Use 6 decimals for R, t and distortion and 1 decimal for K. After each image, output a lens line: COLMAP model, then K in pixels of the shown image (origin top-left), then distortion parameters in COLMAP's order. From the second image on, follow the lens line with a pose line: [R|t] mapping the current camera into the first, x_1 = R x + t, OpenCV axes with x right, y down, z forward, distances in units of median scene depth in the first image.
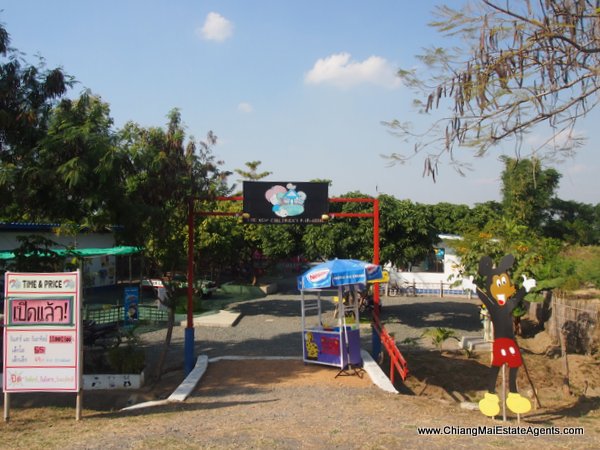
lens RADIAL K [[525.5, 0, 299.7], [0, 525.5, 223.9], [0, 0, 1]] dist [-0.011062, 0.021177]
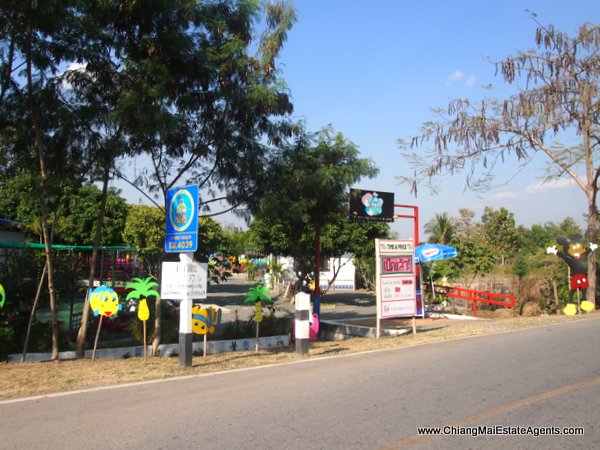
lens RADIAL K [[525.5, 0, 300.7], [0, 525.5, 225.8], [0, 0, 1]] dist [-0.011062, 0.021177]
pose [[0.861916, 0.026029, 0.506382, -1.518718], [-0.009010, 0.999310, -0.036032, 0.111185], [-0.506970, 0.026494, 0.861556, -0.188466]]
